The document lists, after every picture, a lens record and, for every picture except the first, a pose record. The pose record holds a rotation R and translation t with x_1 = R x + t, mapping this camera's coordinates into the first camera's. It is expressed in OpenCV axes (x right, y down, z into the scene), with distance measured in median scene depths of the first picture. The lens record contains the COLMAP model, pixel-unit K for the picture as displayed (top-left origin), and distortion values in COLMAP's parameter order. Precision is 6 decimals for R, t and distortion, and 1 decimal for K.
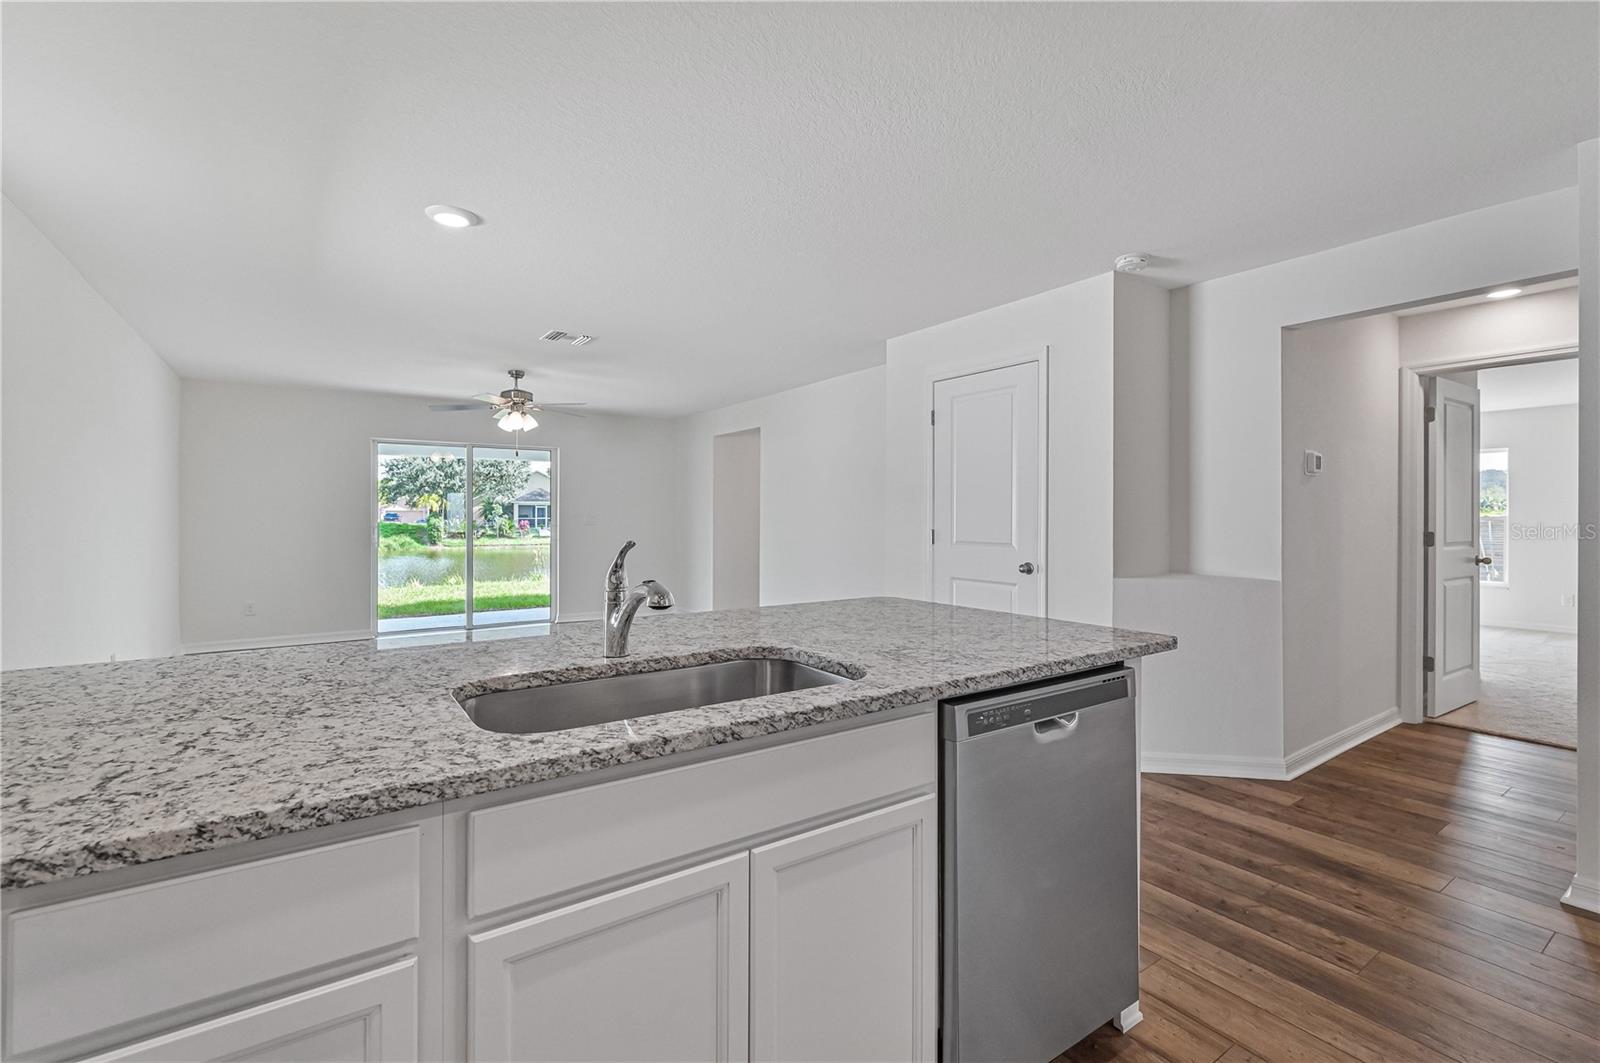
lens RADIAL K [[698.3, 0, 800.1], [0, 698.3, 527.0], [0, 0, 1]] dist [-0.003536, -0.000170]
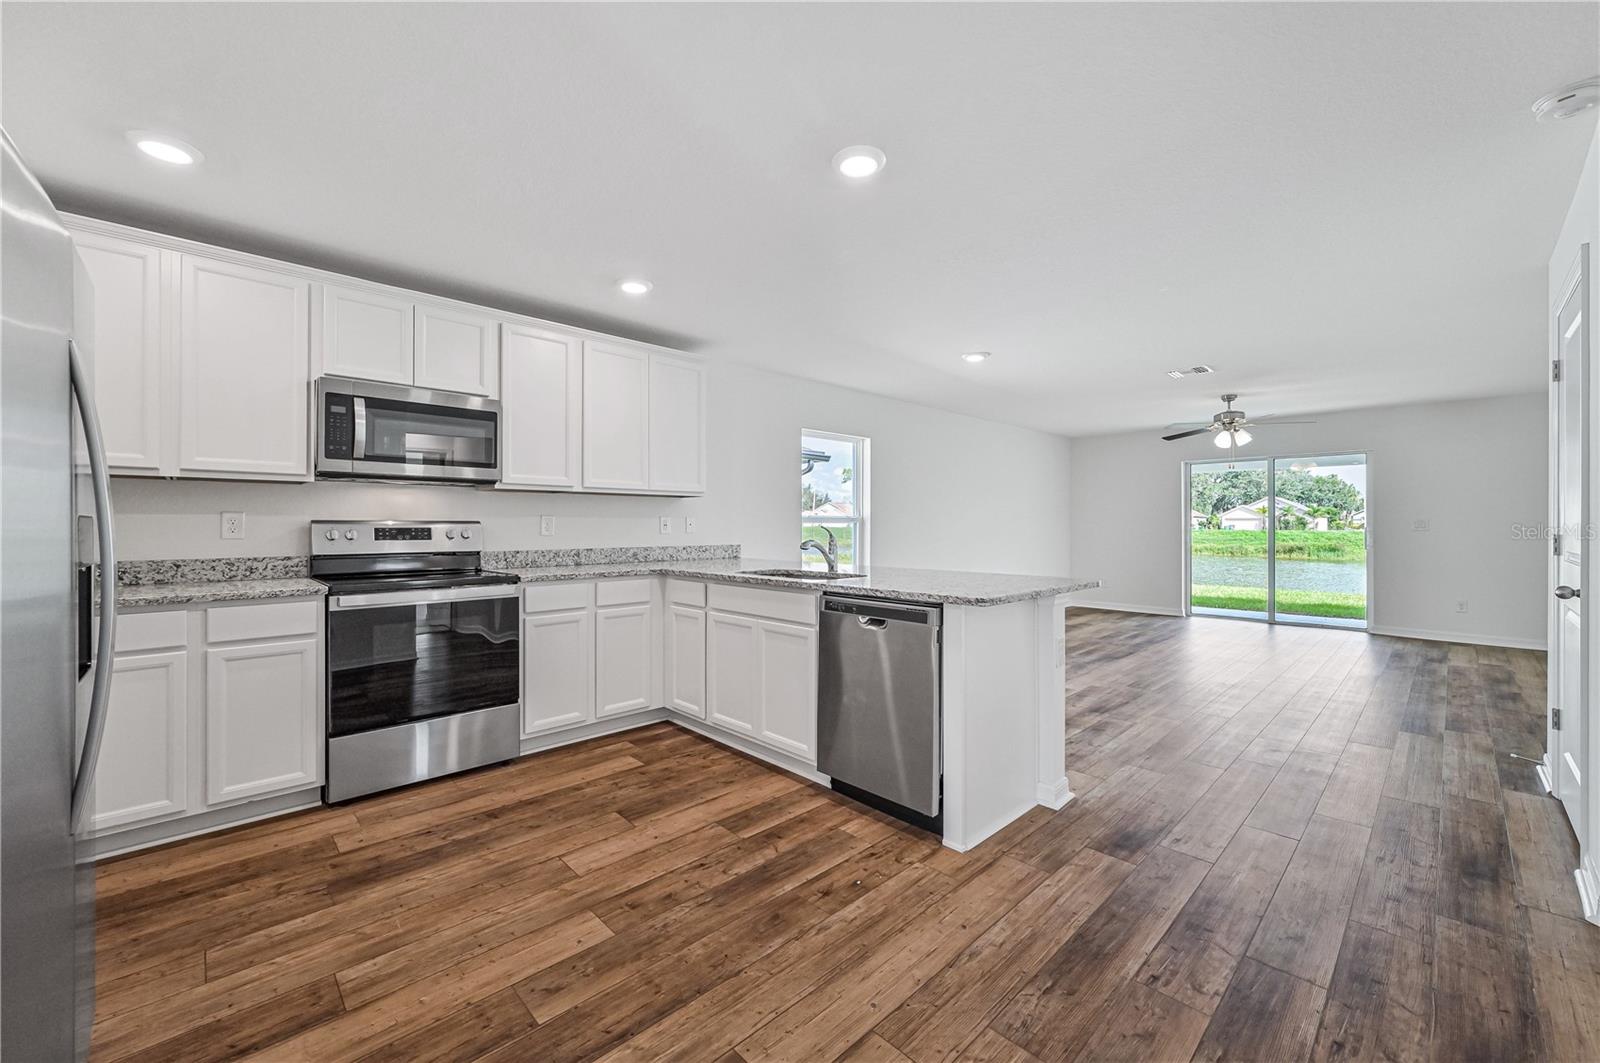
lens RADIAL K [[647.5, 0, 805.8], [0, 647.5, 525.6], [0, 0, 1]] dist [0.002455, 0.000402]
pose [[0.180120, 0.002562, -0.983641, 1.040205], [-0.016301, 0.999867, -0.000381, 0.008465], [0.983510, 0.016103, 0.180138, 0.238914]]
